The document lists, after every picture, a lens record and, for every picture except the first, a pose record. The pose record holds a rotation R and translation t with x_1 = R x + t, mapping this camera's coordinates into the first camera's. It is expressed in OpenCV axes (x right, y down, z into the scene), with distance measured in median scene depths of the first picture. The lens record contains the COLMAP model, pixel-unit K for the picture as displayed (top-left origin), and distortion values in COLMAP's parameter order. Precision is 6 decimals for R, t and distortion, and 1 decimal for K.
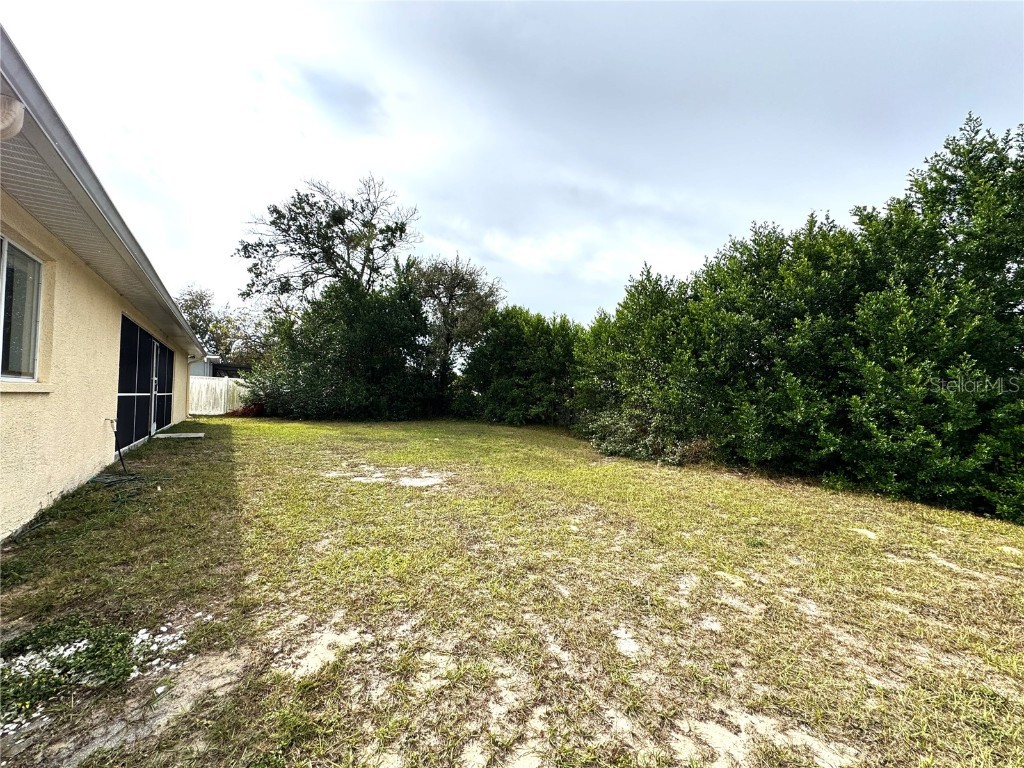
lens RADIAL K [[410.6, 0, 512.1], [0, 410.6, 385.7], [0, 0, 1]] dist [-0.000918, 0.000394]
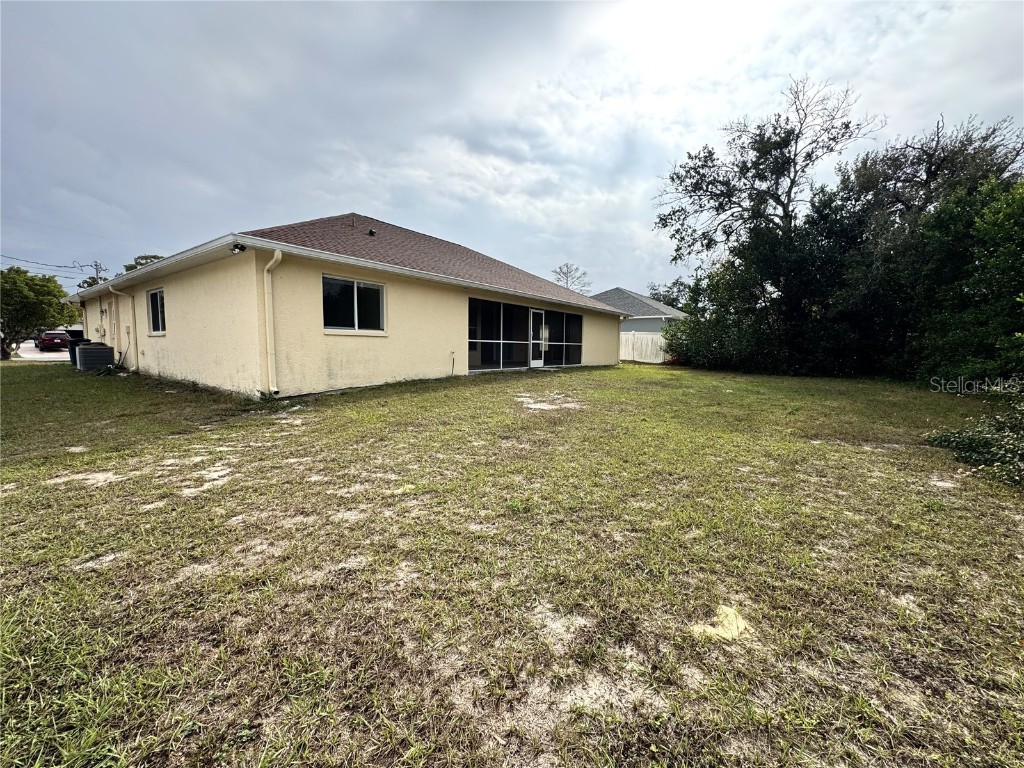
lens RADIAL K [[410.6, 0, 512.7], [0, 410.6, 379.9], [0, 0, 1]] dist [-0.000918, 0.000394]
pose [[0.331848, 0.065846, -0.941032, 0.336411], [0.018319, 0.996923, 0.076217, 0.022456], [0.943155, -0.042531, 0.329621, 0.194429]]
